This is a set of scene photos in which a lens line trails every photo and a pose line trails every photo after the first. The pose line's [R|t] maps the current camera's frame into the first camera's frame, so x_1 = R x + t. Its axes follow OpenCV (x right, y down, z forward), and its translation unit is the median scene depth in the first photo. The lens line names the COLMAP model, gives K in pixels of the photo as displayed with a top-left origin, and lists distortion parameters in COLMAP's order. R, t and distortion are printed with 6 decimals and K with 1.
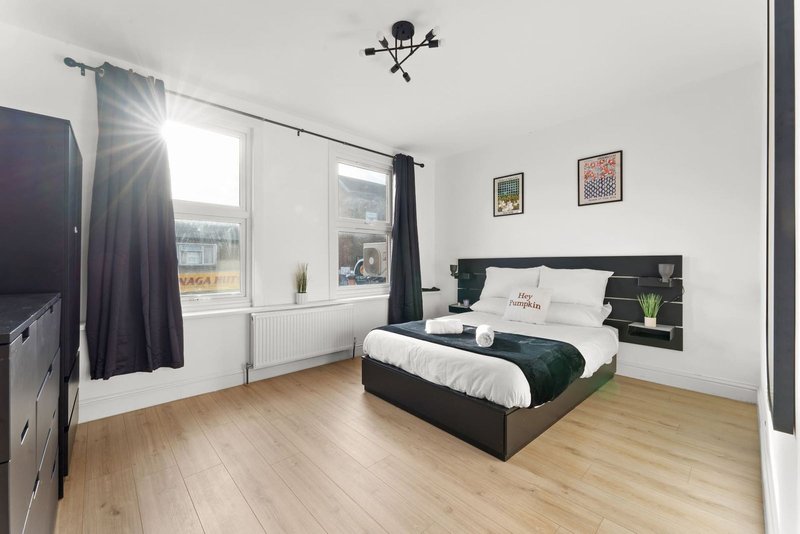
lens RADIAL K [[322.1, 0, 397.5], [0, 322.1, 261.8], [0, 0, 1]] dist [-0.002412, 0.000069]
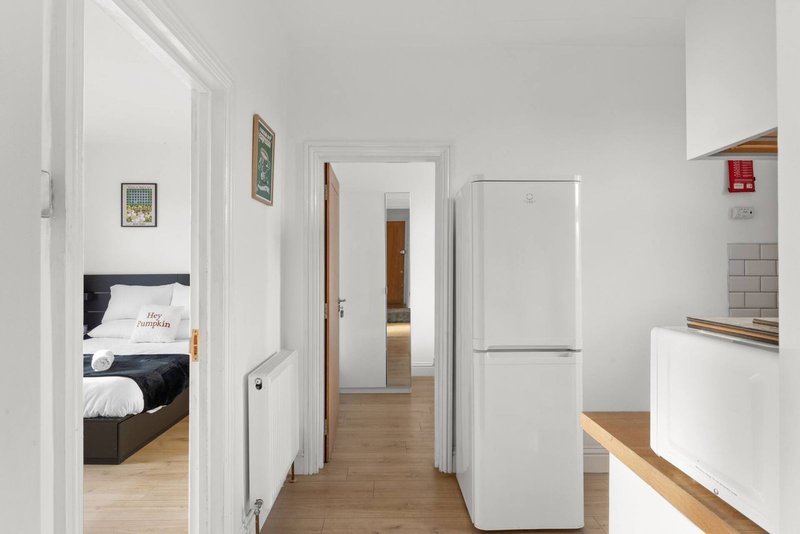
lens RADIAL K [[428.1, 0, 395.8], [0, 428.1, 262.4], [0, 0, 1]] dist [-0.000797, -0.000020]
pose [[0.672805, 0.002858, 0.739814, -0.072671], [-0.003553, 0.999993, -0.000632, -0.056271], [-0.739811, -0.002203, 0.672811, -0.412718]]
